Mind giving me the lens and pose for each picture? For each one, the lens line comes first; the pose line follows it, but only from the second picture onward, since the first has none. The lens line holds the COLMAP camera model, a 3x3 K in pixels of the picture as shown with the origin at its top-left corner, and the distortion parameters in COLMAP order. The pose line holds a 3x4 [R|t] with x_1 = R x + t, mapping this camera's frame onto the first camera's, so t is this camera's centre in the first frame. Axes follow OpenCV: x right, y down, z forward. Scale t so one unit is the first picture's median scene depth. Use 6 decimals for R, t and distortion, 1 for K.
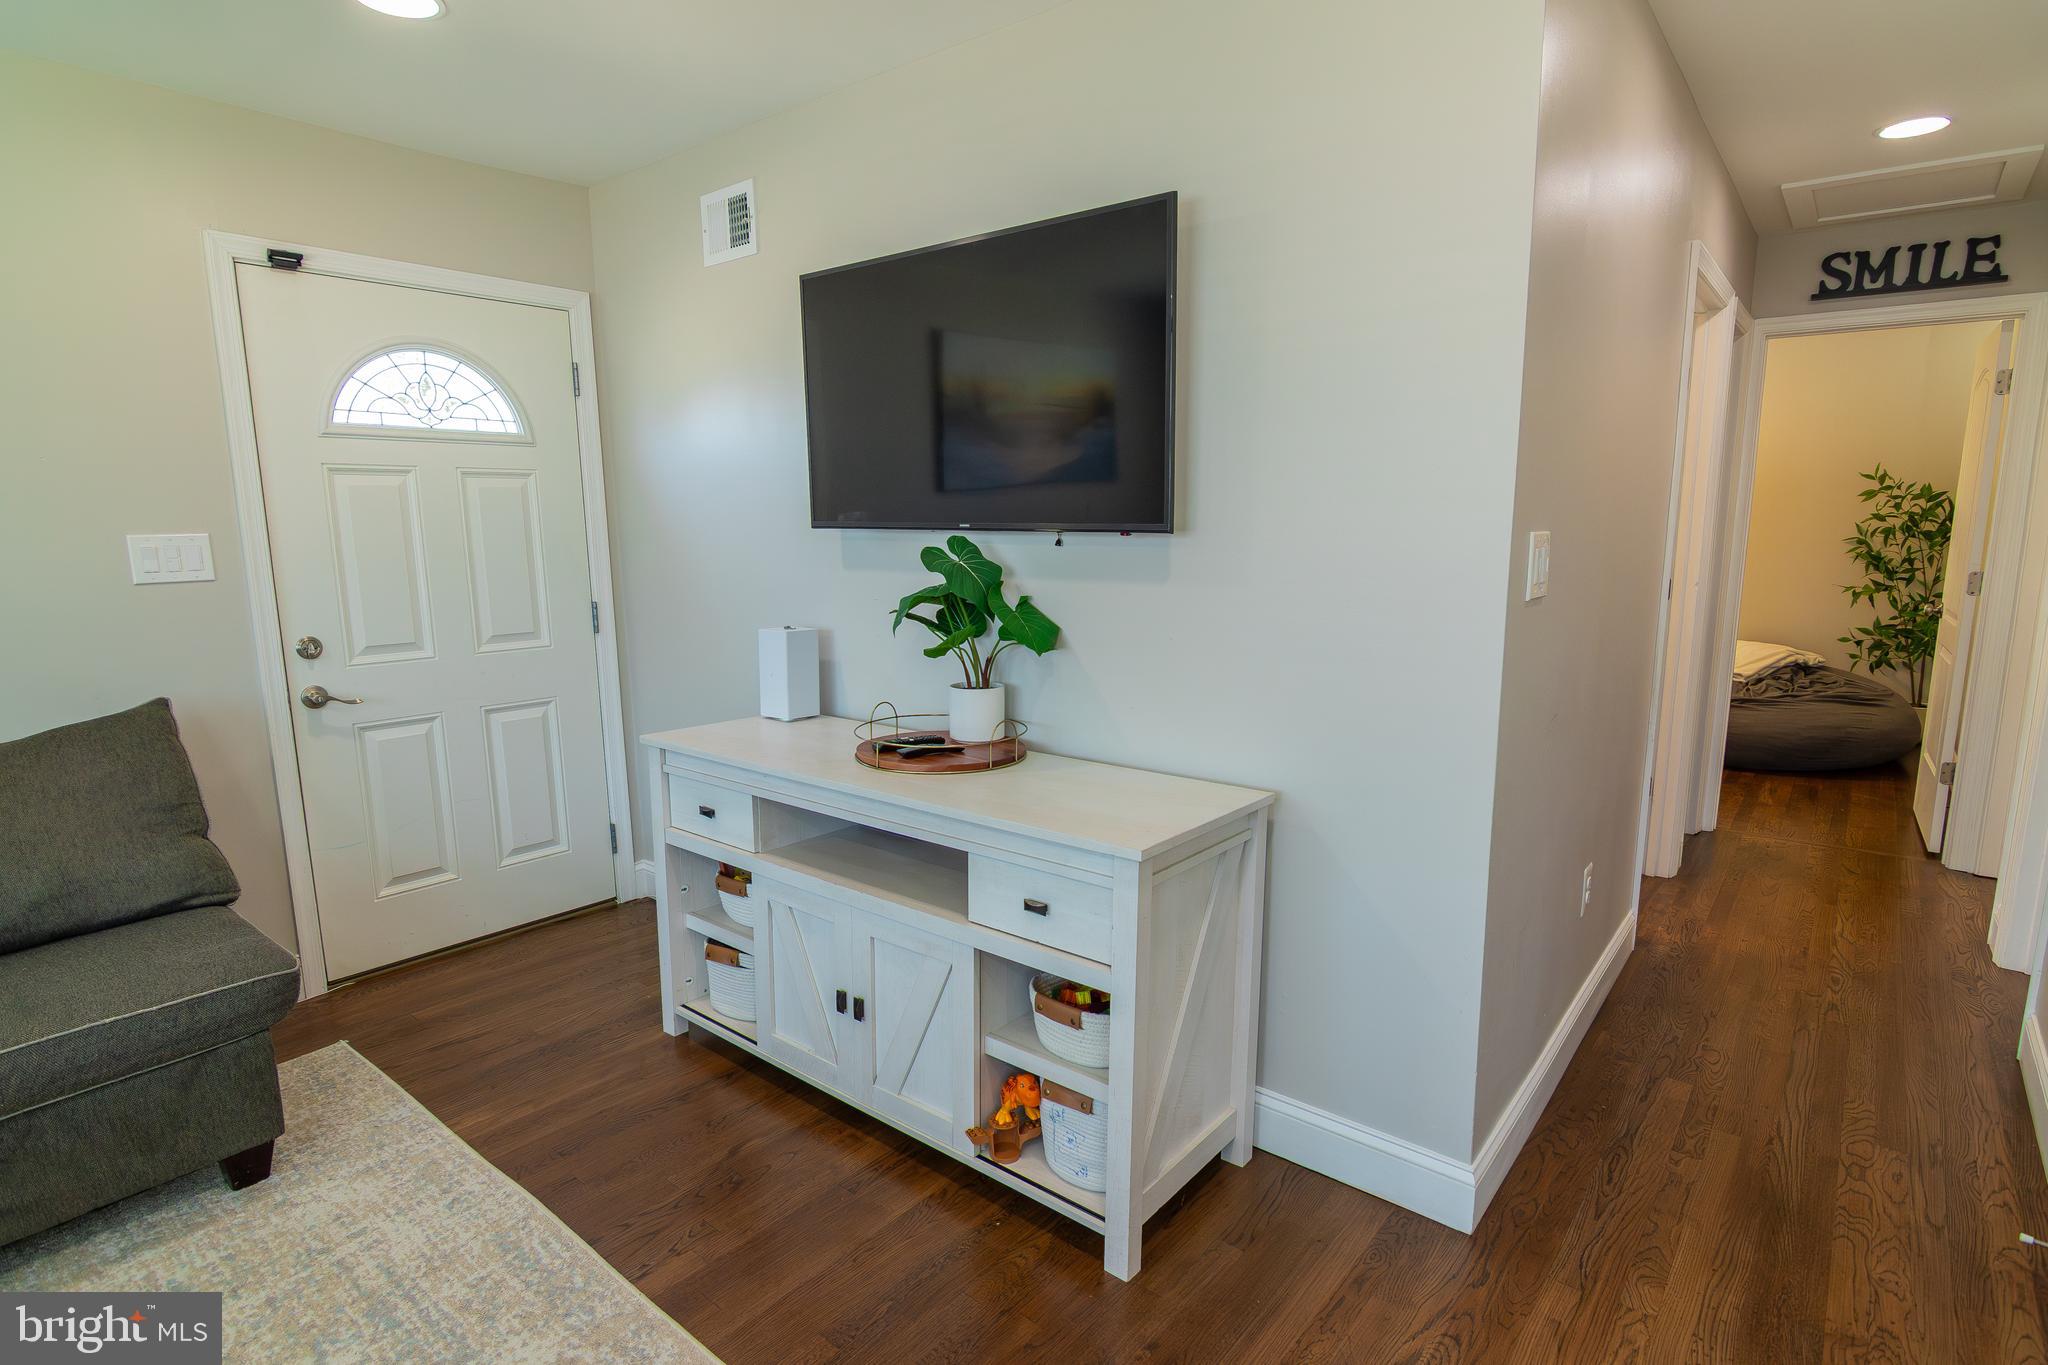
lens RADIAL K [[1032.2, 0, 1016.7], [0, 1032.2, 697.0], [0, 0, 1]] dist [-0.001364, -0.010327]
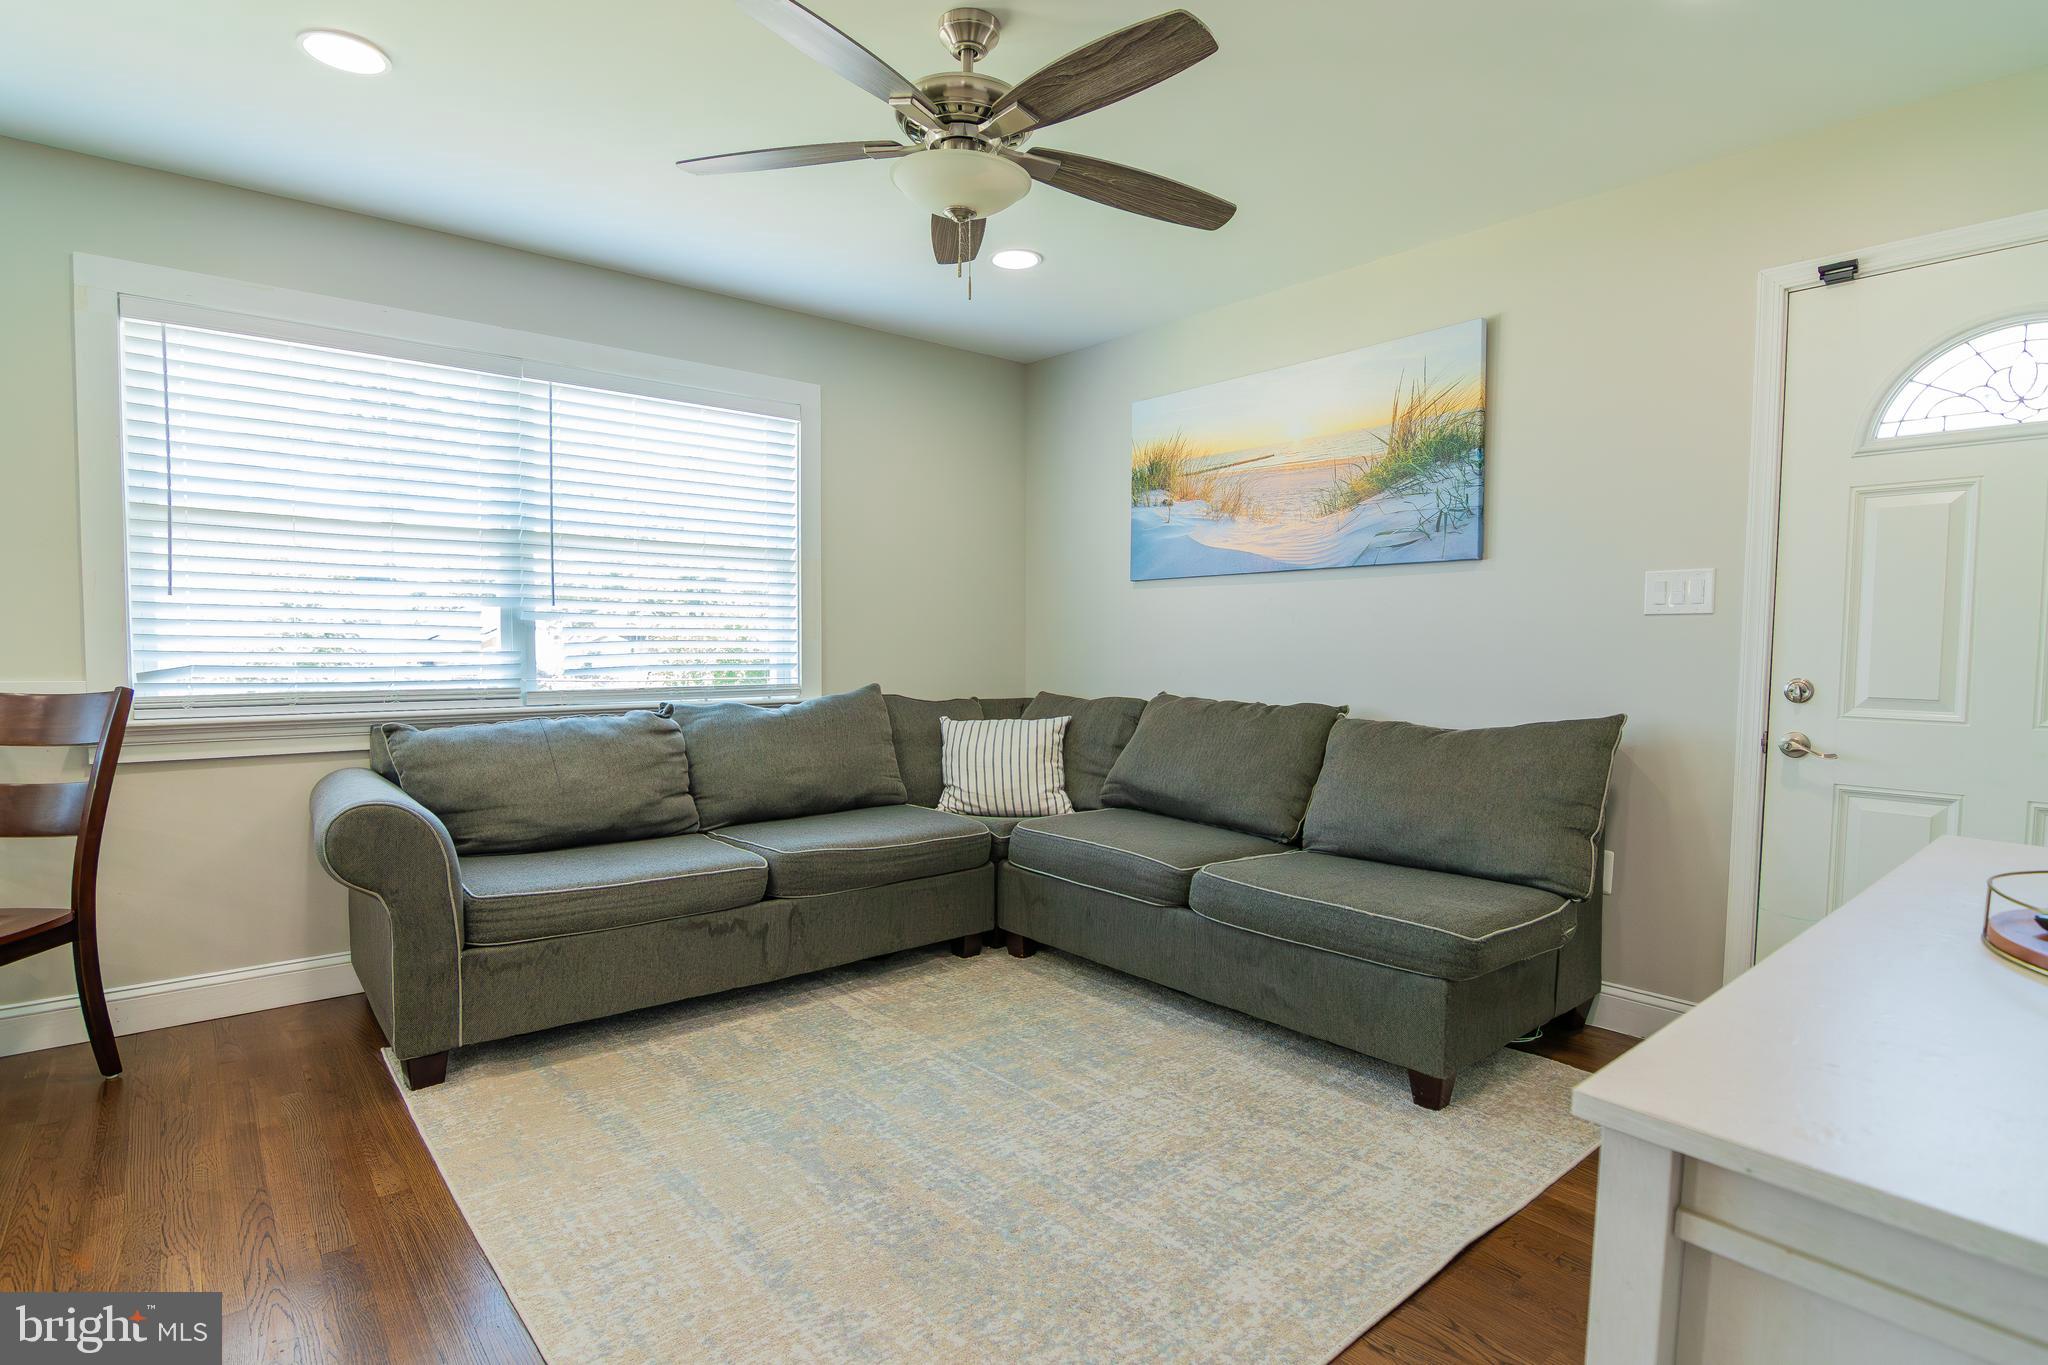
lens RADIAL K [[1032.2, 0, 1016.7], [0, 1032.2, 697.0], [0, 0, 1]] dist [-0.001364, -0.010327]
pose [[-0.193376, 0.057275, -0.979452, 0.339839], [-0.175045, 0.980264, 0.091882, -0.004761], [0.965383, 0.189216, -0.179534, 0.496614]]
